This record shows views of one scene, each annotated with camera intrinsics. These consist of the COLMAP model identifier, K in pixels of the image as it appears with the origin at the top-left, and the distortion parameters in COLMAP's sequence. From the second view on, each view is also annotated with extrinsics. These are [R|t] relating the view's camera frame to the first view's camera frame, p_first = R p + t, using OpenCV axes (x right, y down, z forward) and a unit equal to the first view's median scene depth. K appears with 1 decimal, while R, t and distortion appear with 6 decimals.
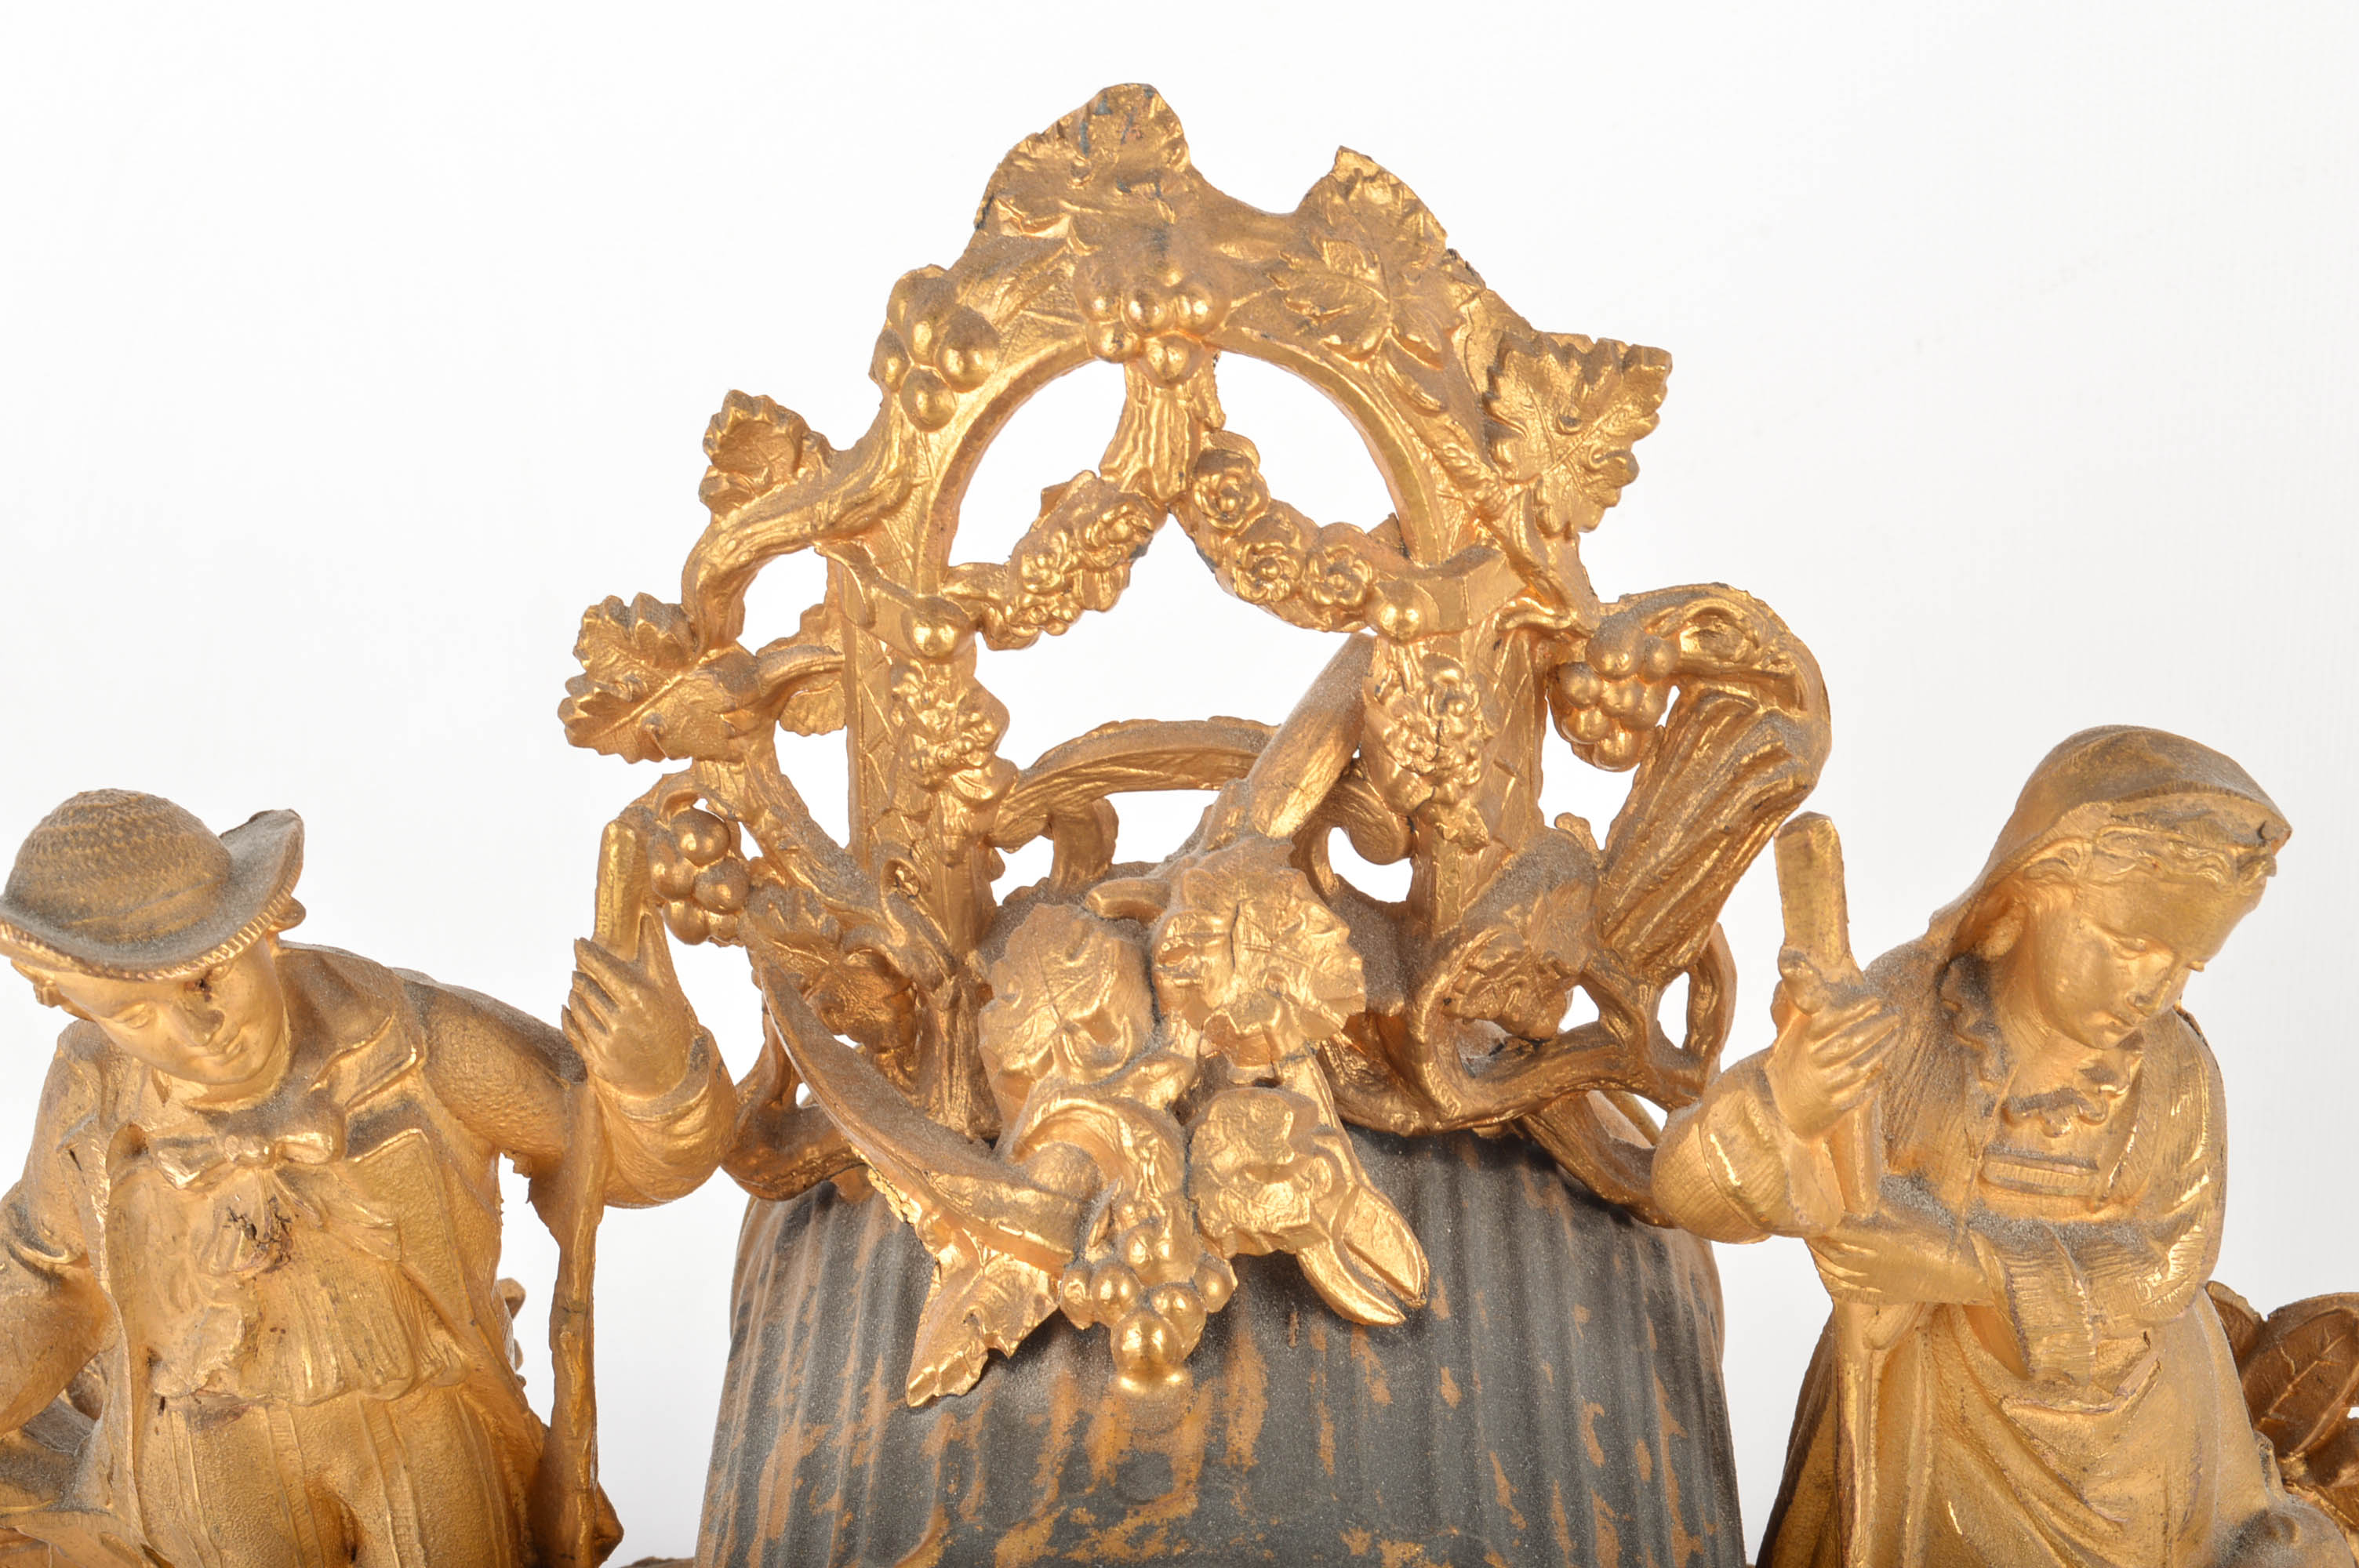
lens RADIAL K [[3851.0, 0, 1179.5], [0, 3851.0, 784.0], [0, 0, 1]] dist [-0.017217, 0.075427]
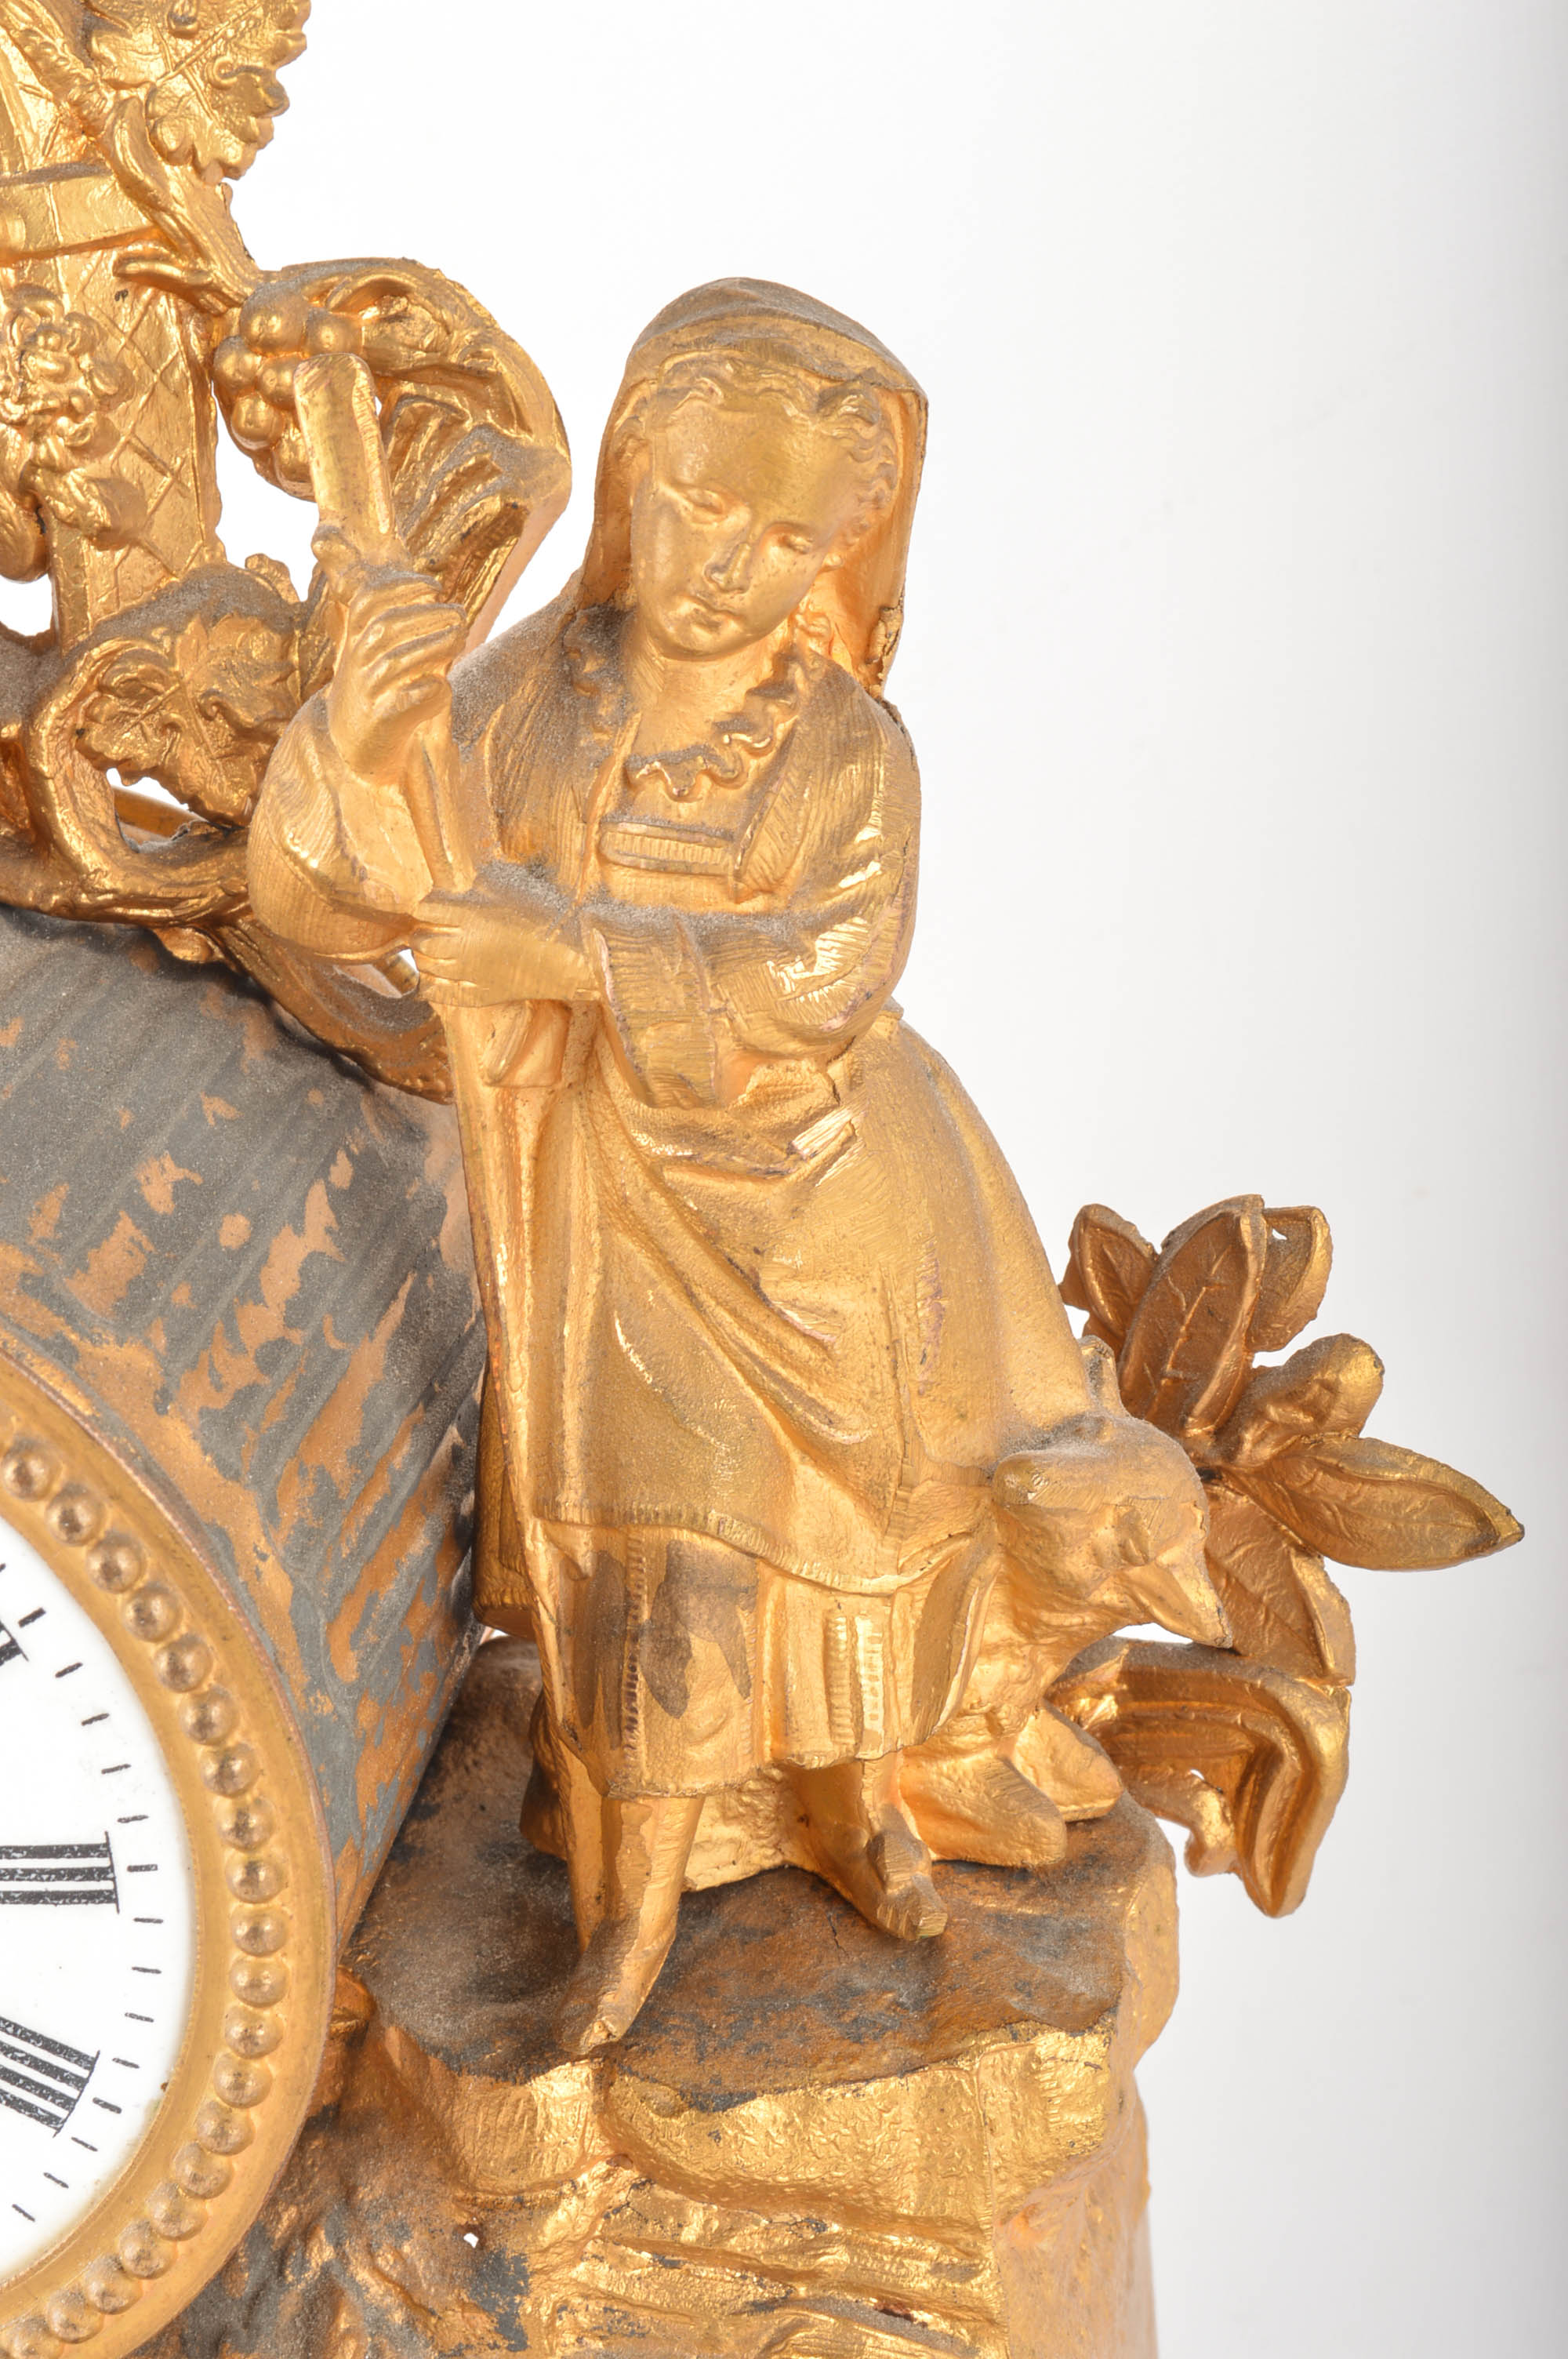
lens RADIAL K [[4462.4, 0, 784.0], [0, 4462.4, 1179.5], [0, 0, 1]] dist [0.020460, 0.003838]
pose [[0.989085, 0.017349, -0.146320, 0.377598], [-0.047592, 0.977433, -0.205817, 0.356475], [0.139447, 0.210534, 0.967590, 0.078705]]
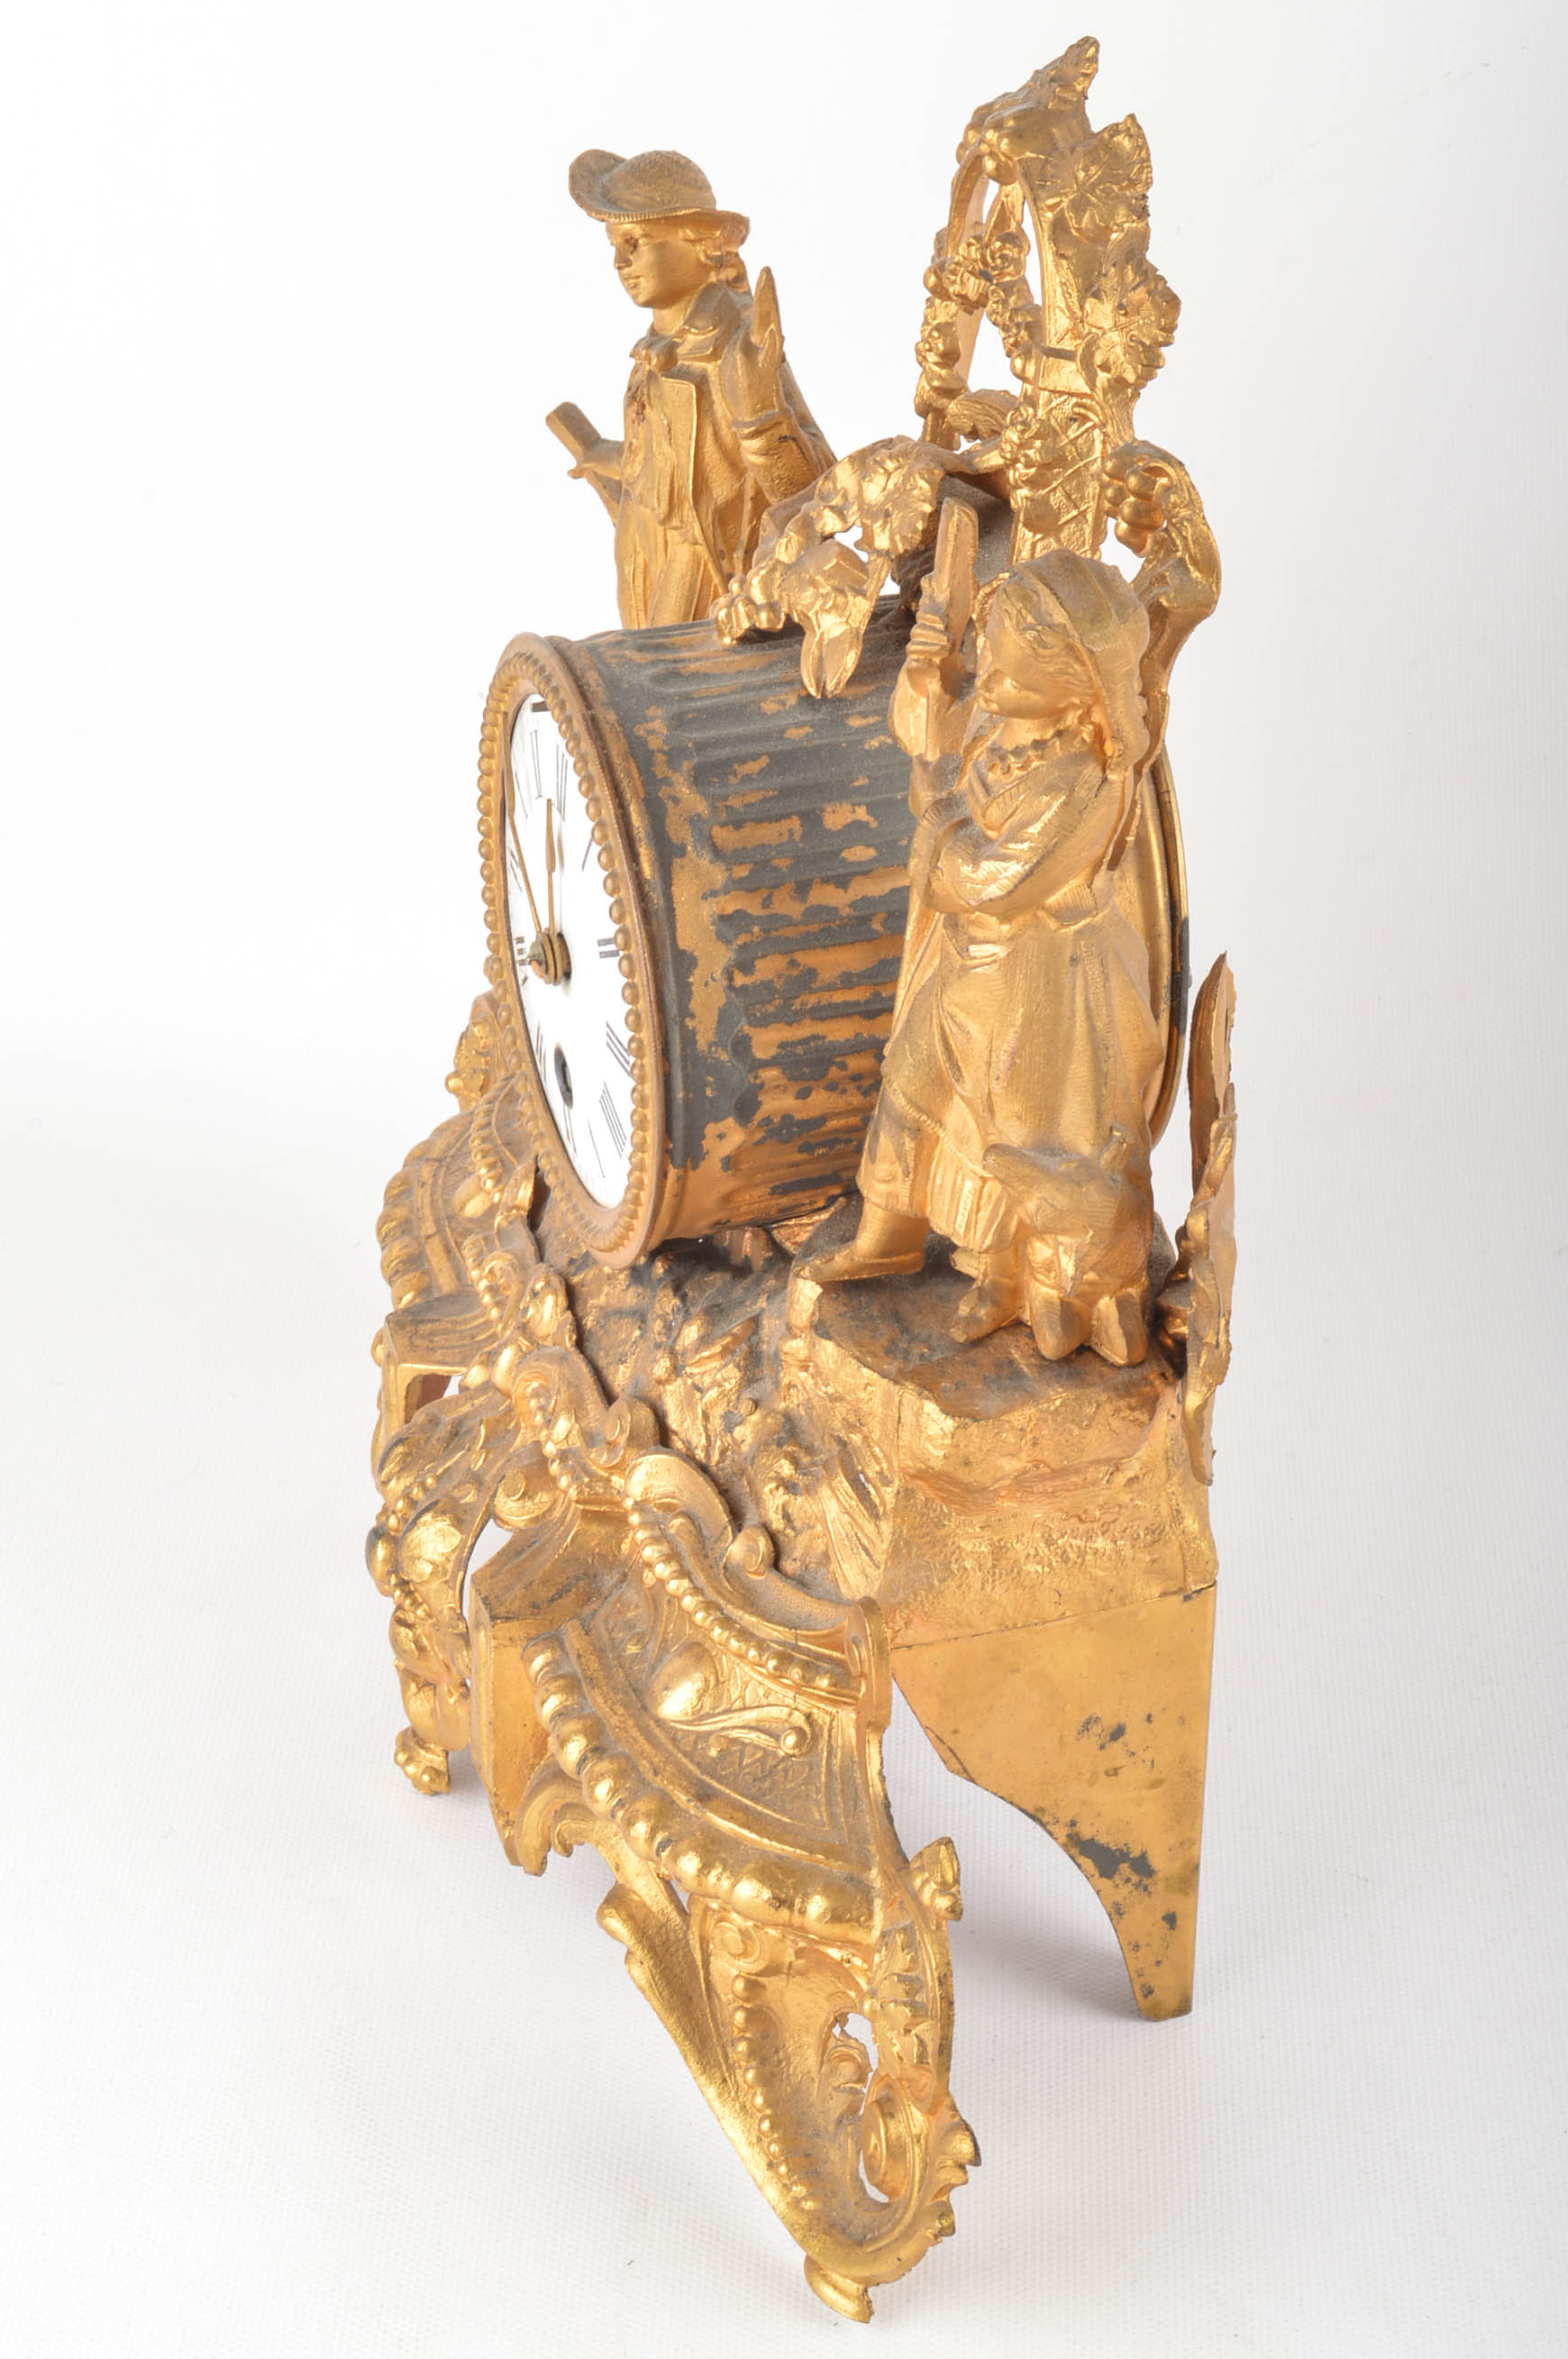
lens RADIAL K [[3851.0, 0, 784.0], [0, 3851.0, 1179.5], [0, 0, 1]] dist [-0.017217, 0.075427]
pose [[0.346924, 0.541353, -0.765886, 1.520262], [-0.555537, 0.776546, 0.297246, -0.210596], [0.755660, 0.322356, 0.570144, 0.028233]]
